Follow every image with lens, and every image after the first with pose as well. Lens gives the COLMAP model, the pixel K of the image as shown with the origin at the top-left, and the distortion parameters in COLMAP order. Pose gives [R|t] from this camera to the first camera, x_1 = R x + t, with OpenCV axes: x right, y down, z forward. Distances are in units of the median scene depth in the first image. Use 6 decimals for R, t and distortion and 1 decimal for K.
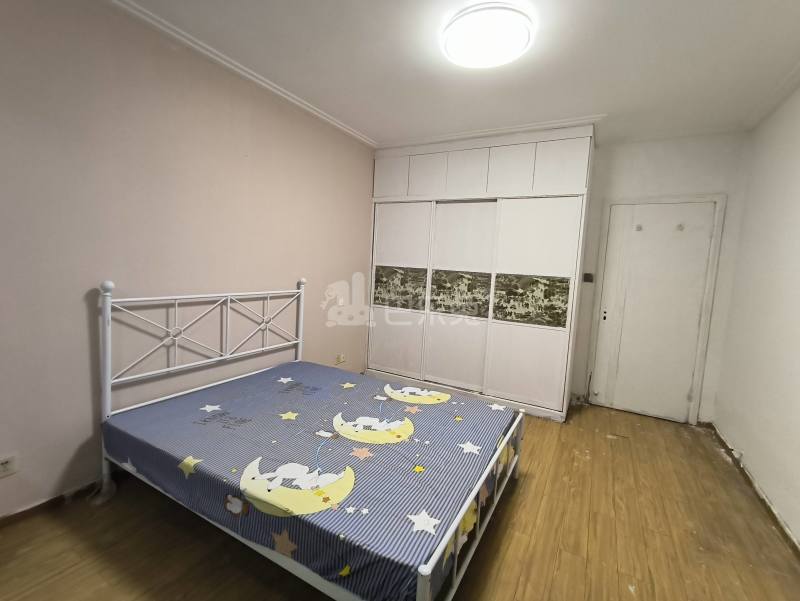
lens RADIAL K [[365.0, 0, 400.1], [0, 365.0, 296.5], [0, 0, 1]] dist [0.002835, 0.001425]
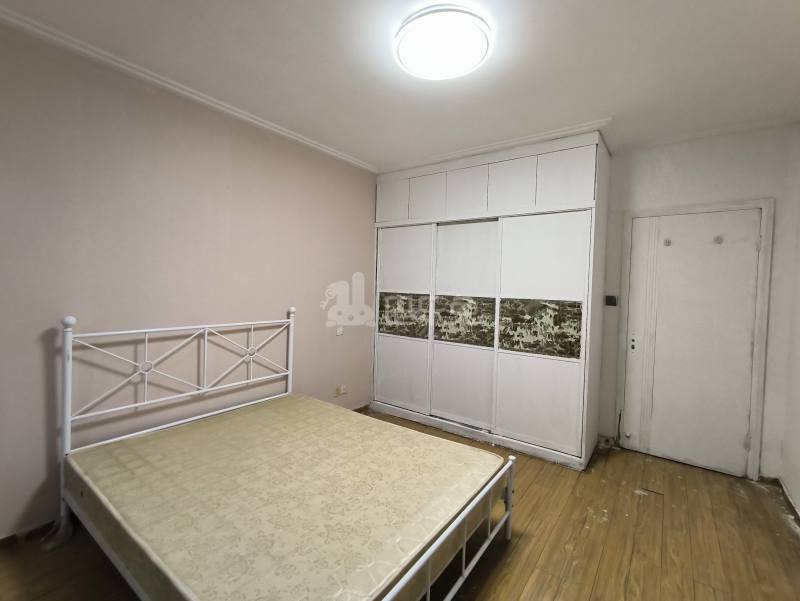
lens RADIAL K [[366.2, 0, 398.8], [0, 366.2, 295.8], [0, 0, 1]] dist [0.006547, -0.001016]
pose [[0.991286, -0.022180, -0.129843, 0.139222], [0.013439, 0.997608, -0.067812, -0.011380], [0.131036, 0.065477, 0.989213, 0.065865]]
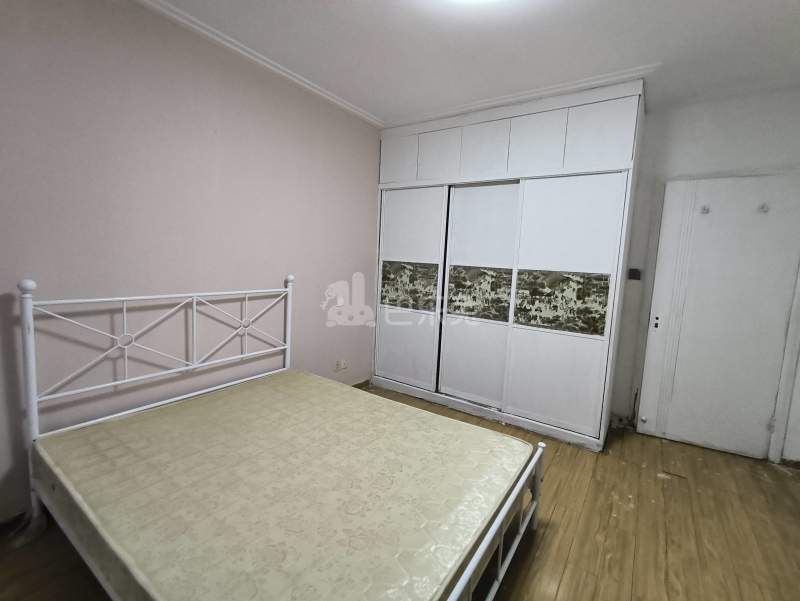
lens RADIAL K [[366.2, 0, 398.8], [0, 366.2, 295.8], [0, 0, 1]] dist [0.006547, -0.001016]
pose [[0.995064, 0.003994, -0.099151, 0.079121], [-0.002937, 0.999937, 0.010807, -0.011354], [0.099188, -0.010463, 0.995014, 0.143499]]
